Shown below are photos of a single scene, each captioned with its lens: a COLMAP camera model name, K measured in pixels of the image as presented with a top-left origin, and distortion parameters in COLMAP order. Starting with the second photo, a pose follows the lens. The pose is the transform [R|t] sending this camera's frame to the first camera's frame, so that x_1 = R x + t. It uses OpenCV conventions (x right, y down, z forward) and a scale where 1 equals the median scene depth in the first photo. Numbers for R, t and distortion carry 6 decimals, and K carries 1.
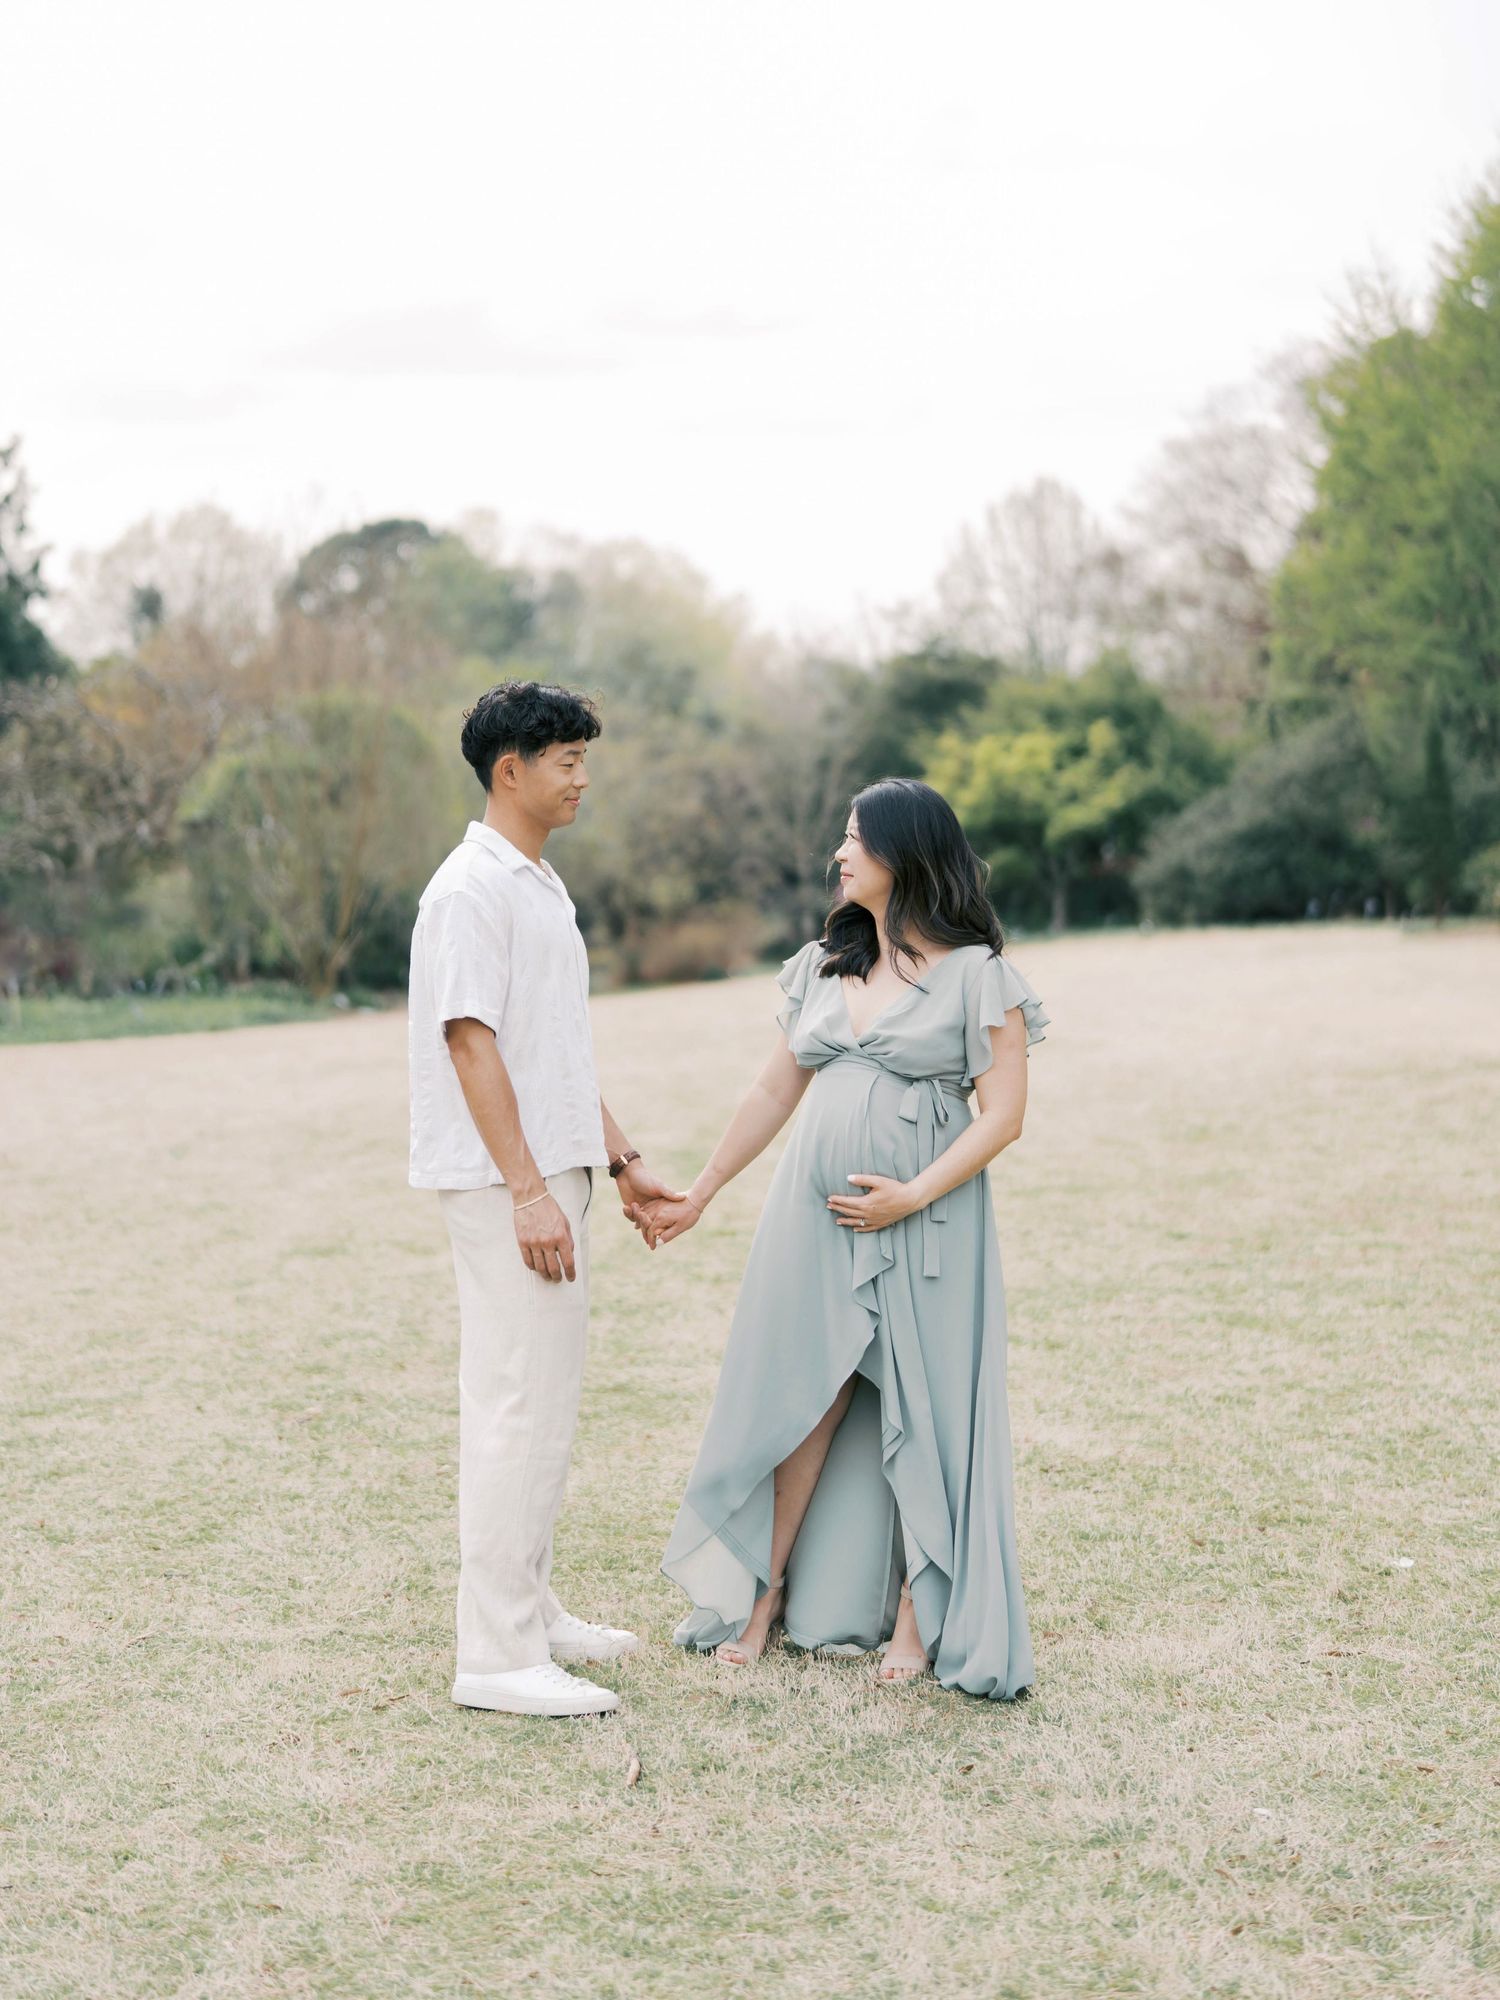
lens RADIAL K [[3204.3, 0, 750.7], [0, 3204.3, 992.0], [0, 0, 1]] dist [0.022035, -0.079480]
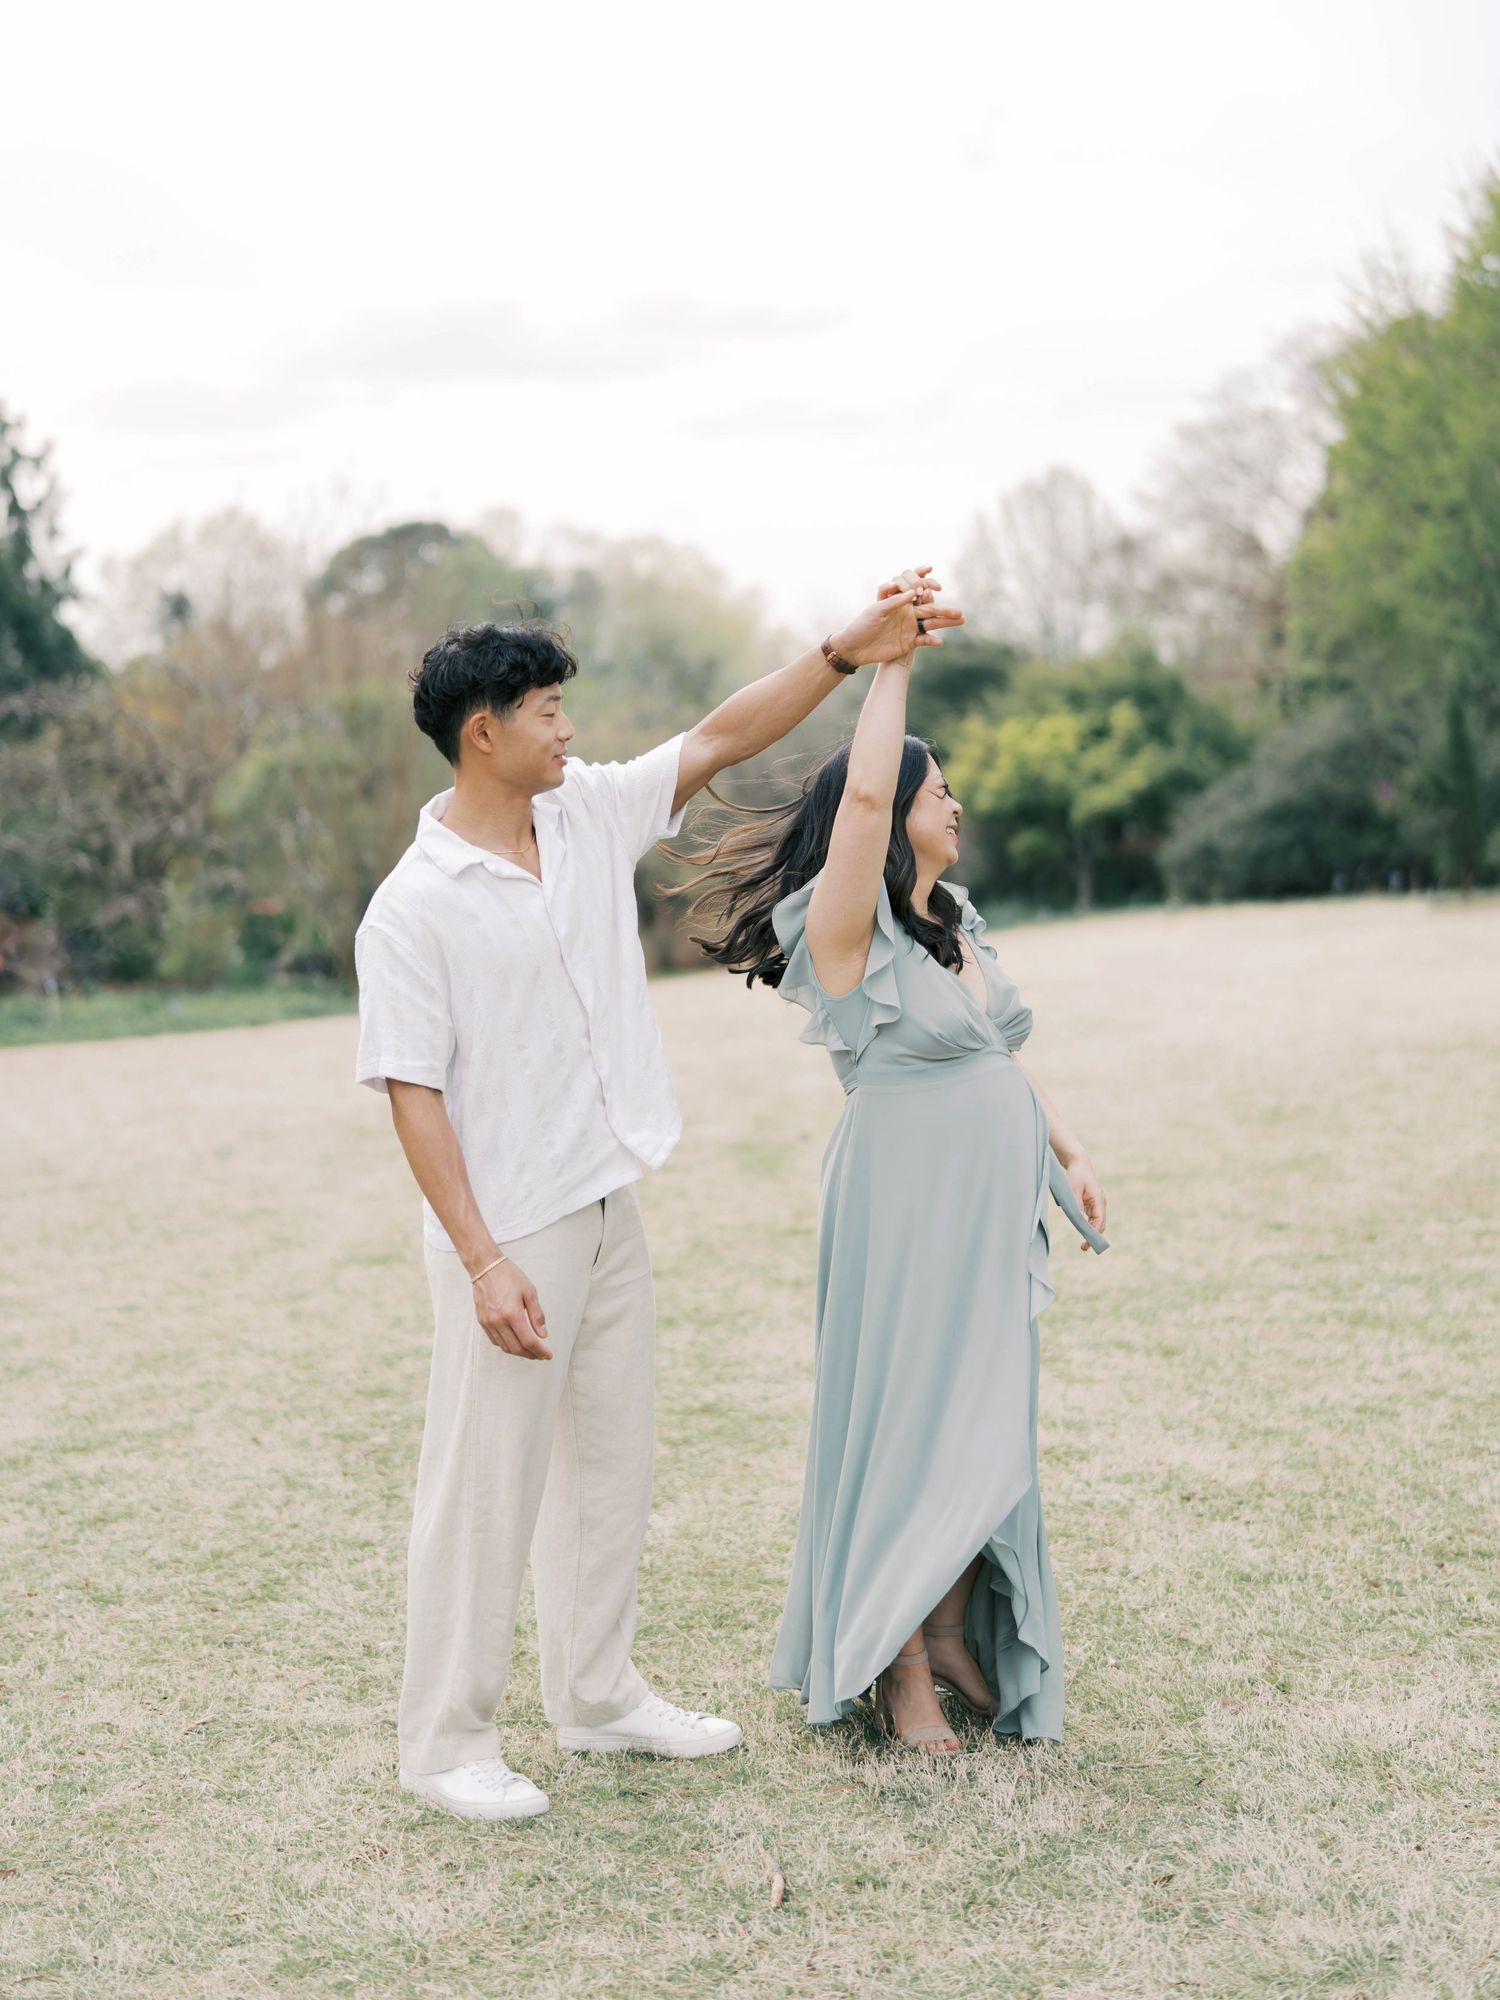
lens RADIAL K [[2961.4, 0, 749.0], [0, 2961.4, 974.0], [0, 0, 1]] dist [0.009546, -0.011936]
pose [[0.999817, -0.018804, 0.003488, -0.028710], [0.018805, 0.999823, -0.000248, -0.001844], [-0.003482, 0.000314, 0.999994, 0.138469]]
